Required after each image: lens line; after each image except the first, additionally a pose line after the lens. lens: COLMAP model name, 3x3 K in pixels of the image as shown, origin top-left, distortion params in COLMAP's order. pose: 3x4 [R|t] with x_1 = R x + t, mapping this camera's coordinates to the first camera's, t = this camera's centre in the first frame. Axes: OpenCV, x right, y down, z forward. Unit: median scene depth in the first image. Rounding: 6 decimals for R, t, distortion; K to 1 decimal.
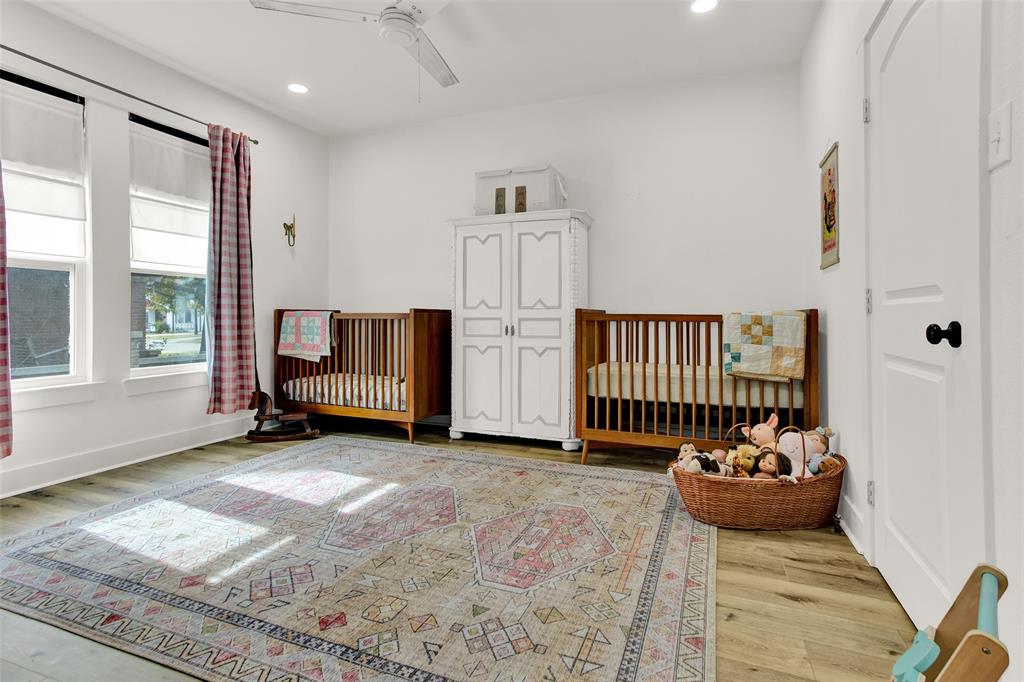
lens RADIAL K [[509.0, 0, 513.0], [0, 509.0, 311.3], [0, 0, 1]] dist [-0.031496, 0.031956]
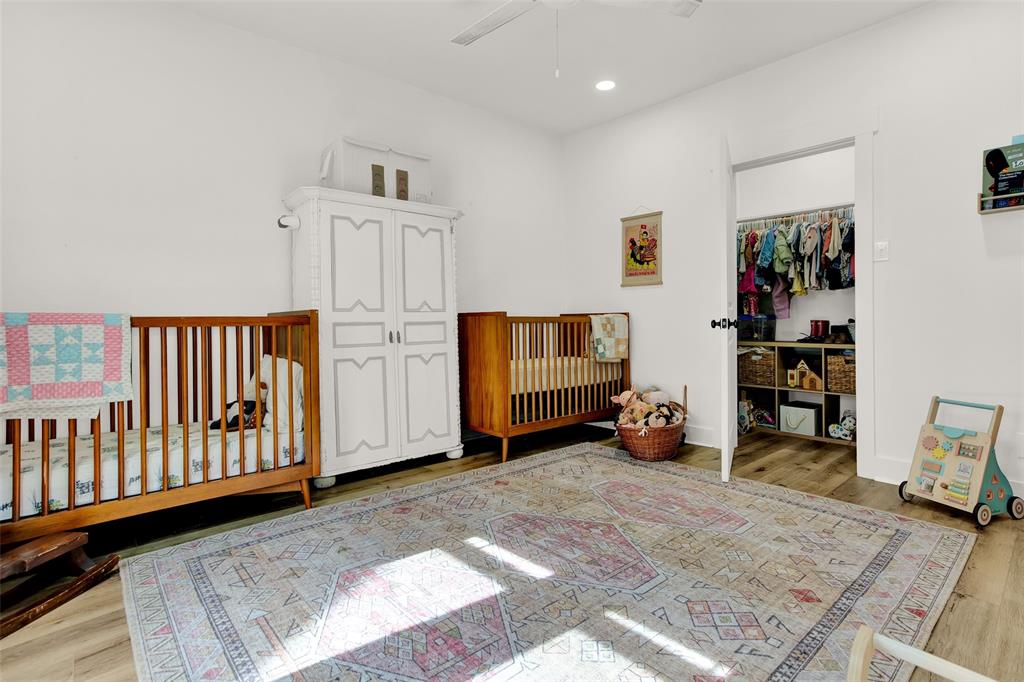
lens RADIAL K [[509.0, 0, 513.0], [0, 509.0, 311.3], [0, 0, 1]] dist [-0.031496, 0.031956]
pose [[0.449587, 0.006783, 0.893211, -0.871885], [0.002156, 0.999960, -0.008678, 0.003596], [-0.893234, 0.005827, 0.449555, 0.574921]]
